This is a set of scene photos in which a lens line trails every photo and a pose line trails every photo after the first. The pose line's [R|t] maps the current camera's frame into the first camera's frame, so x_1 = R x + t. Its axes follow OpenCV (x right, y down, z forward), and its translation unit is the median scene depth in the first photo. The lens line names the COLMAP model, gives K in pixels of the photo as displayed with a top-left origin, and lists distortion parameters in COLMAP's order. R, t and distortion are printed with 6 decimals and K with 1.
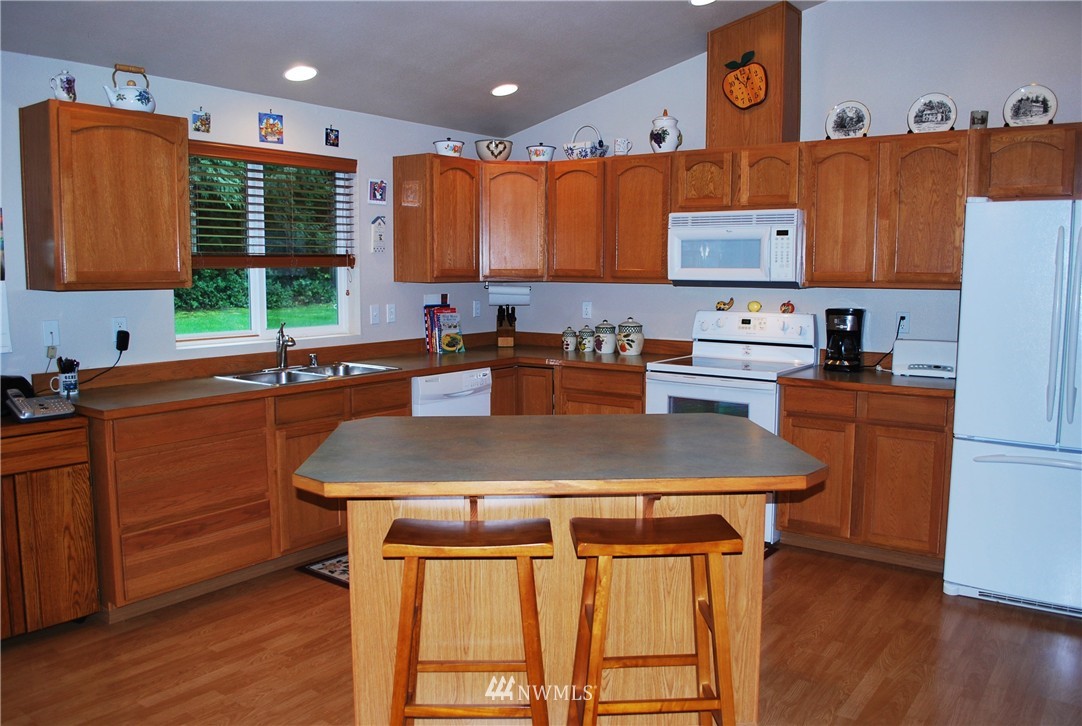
lens RADIAL K [[854.8, 0, 541.0], [0, 854.8, 363.0], [0, 0, 1]] dist [-0.086565, 0.008178]
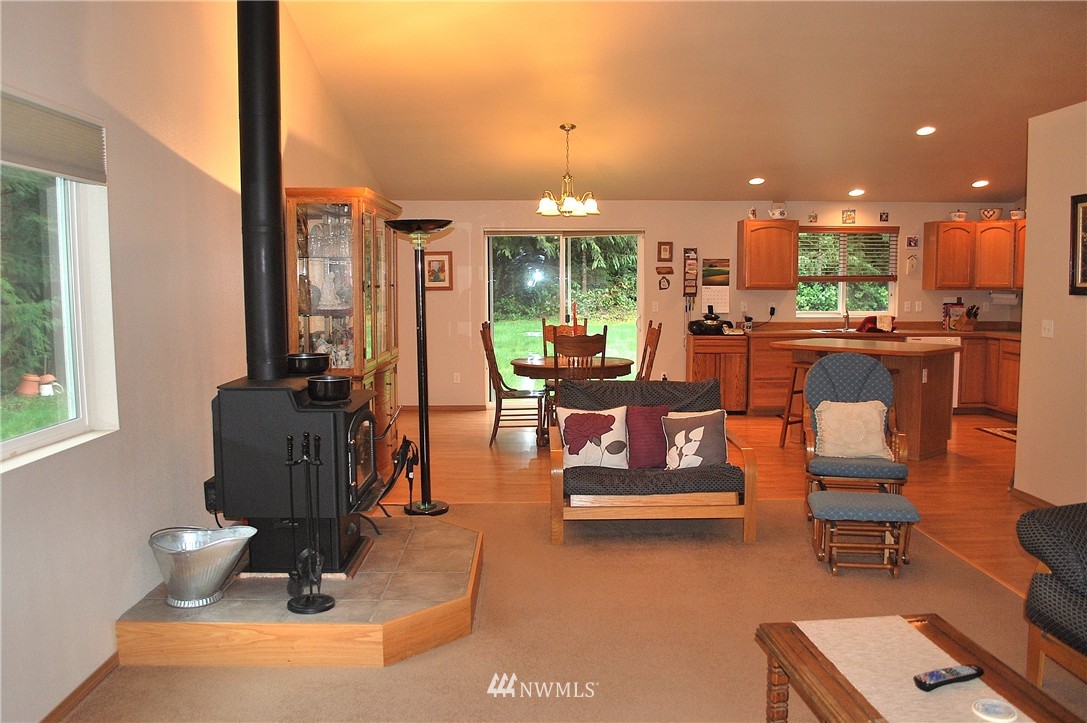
lens RADIAL K [[848.7, 0, 543.5], [0, 848.7, 361.5], [0, 0, 1]] dist [-0.072254, -0.000701]
pose [[0.607530, 0.069444, -0.791255, 0.899114], [-0.082467, 0.996302, 0.024121, 0.097928], [0.790004, 0.050598, 0.611011, -0.876023]]
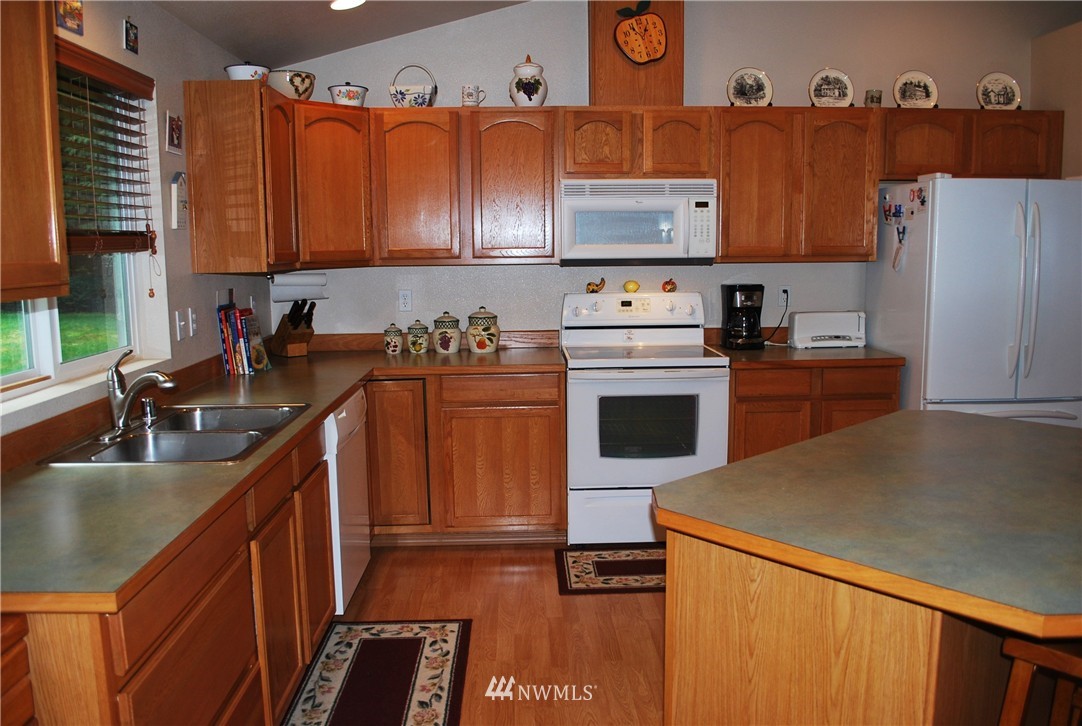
lens RADIAL K [[854.8, 0, 541.0], [0, 854.8, 363.0], [0, 0, 1]] dist [-0.086565, 0.008178]
pose [[0.783946, -0.096905, 0.613220, -0.421709], [0.082021, 0.995251, 0.052420, -0.044446], [-0.615387, 0.009202, 0.788171, 0.374585]]
